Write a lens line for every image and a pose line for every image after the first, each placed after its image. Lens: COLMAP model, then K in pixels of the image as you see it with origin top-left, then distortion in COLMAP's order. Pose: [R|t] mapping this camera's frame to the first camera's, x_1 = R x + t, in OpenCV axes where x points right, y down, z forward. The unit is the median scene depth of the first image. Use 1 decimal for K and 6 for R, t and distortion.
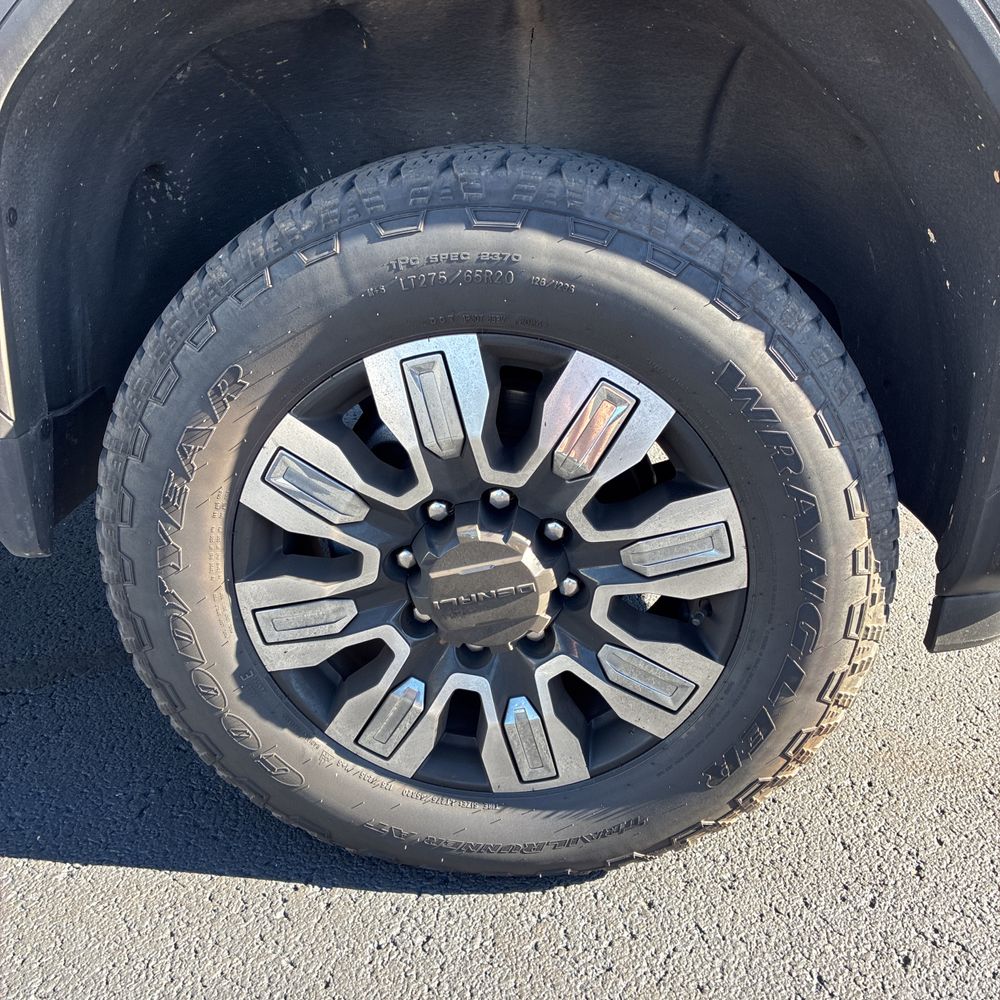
lens RADIAL K [[1005.3, 0, 497.7], [0, 1005.3, 500.1], [0, 0, 1]] dist [0.028720, -0.003466]
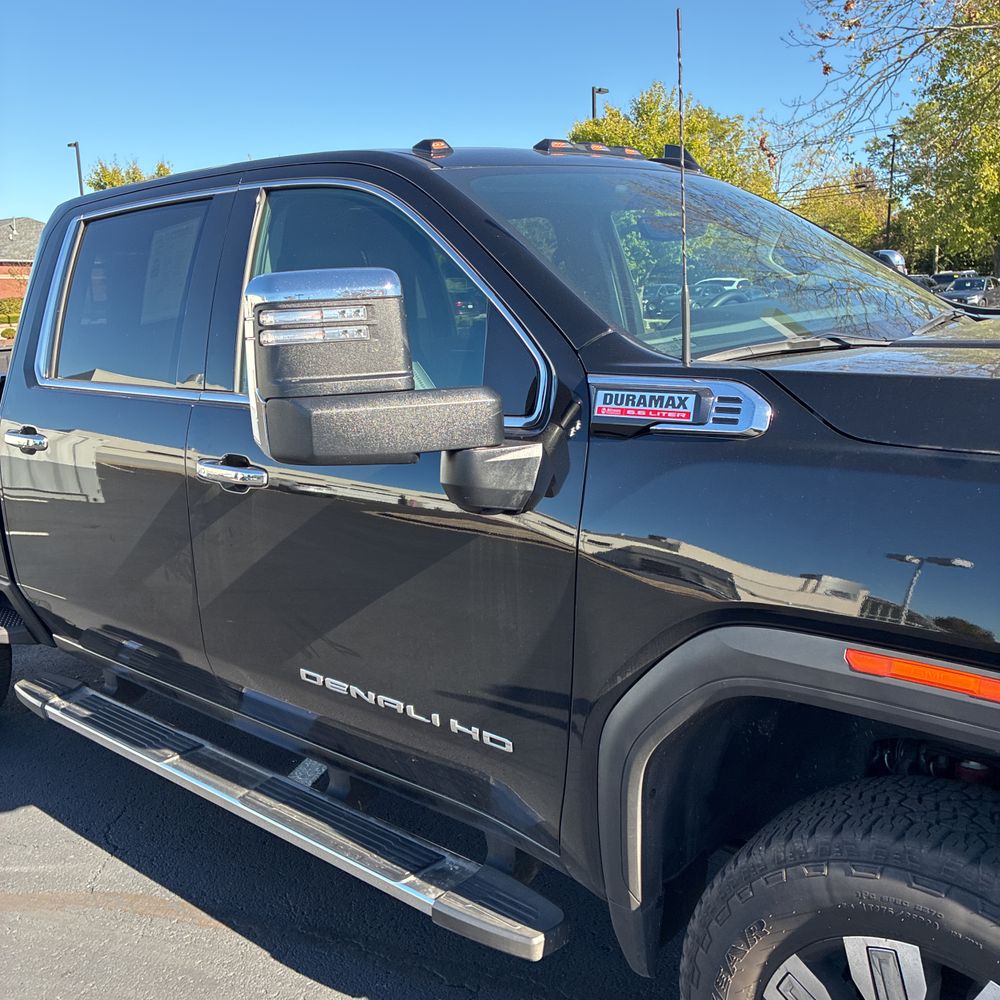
lens RADIAL K [[1005.3, 0, 497.7], [0, 1005.3, 500.1], [0, 0, 1]] dist [0.028720, -0.003466]
pose [[0.795075, 0.031249, -0.605706, 0.346584], [-0.148364, 0.978352, -0.144274, -0.468861], [0.588085, 0.204573, 0.782500, -0.624813]]
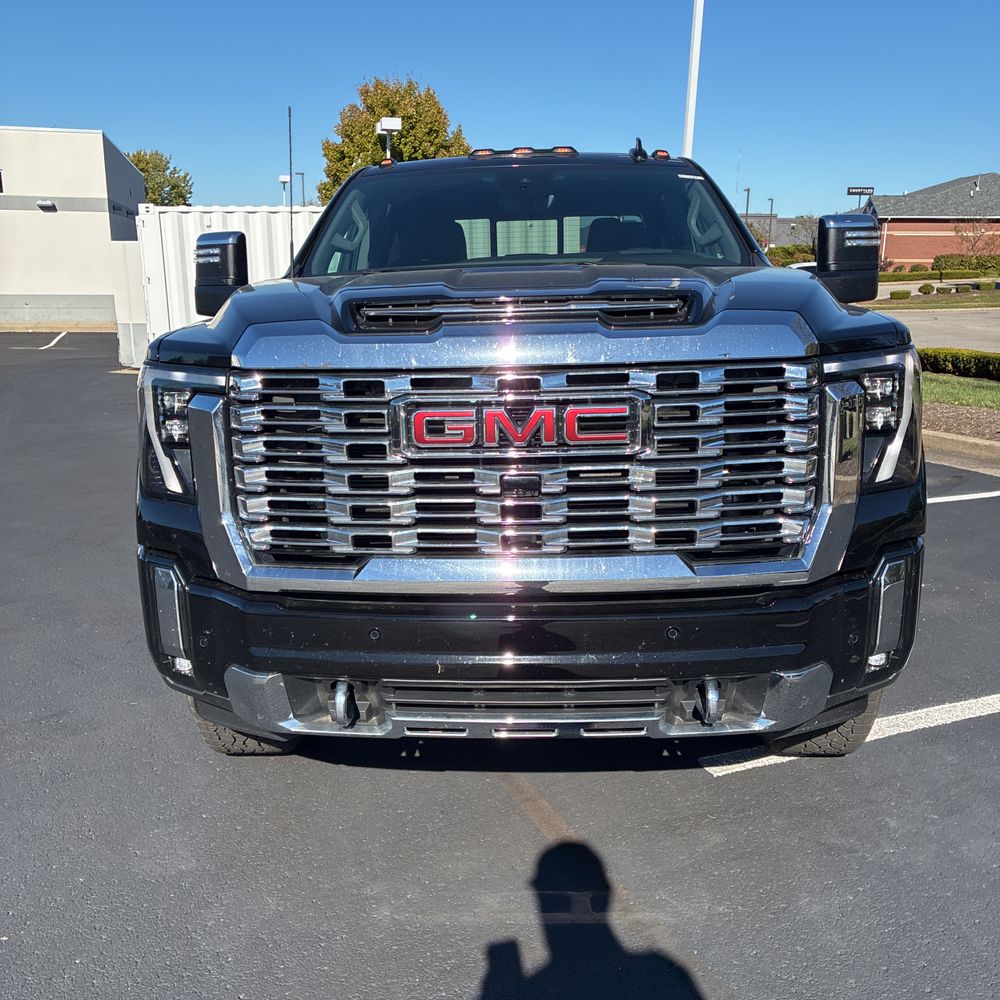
lens RADIAL K [[1005.3, 0, 497.7], [0, 1005.3, 500.1], [0, 0, 1]] dist [0.028720, -0.003466]
pose [[0.029026, 0.159385, -0.986790, 3.087930], [-0.372391, 0.917864, 0.137298, -1.015074], [0.927622, 0.363487, 0.085996, 1.436409]]
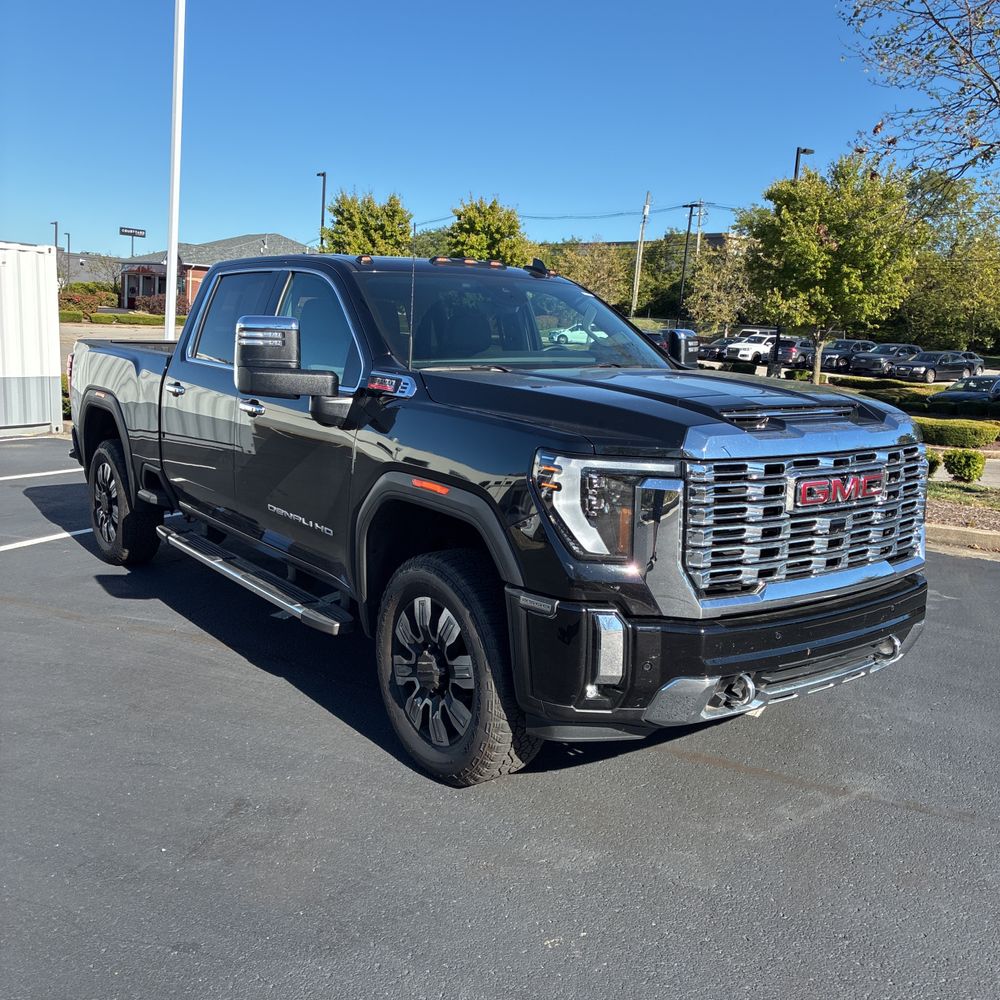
lens RADIAL K [[1008.2, 0, 490.3], [0, 1008.2, 495.2], [0, 0, 1]] dist [0.034254, -0.007906]
pose [[0.650333, 0.095708, -0.753596, 2.770128], [-0.297293, 0.944973, -0.136542, -0.074104], [0.699060, 0.312836, 0.643000, -1.324389]]
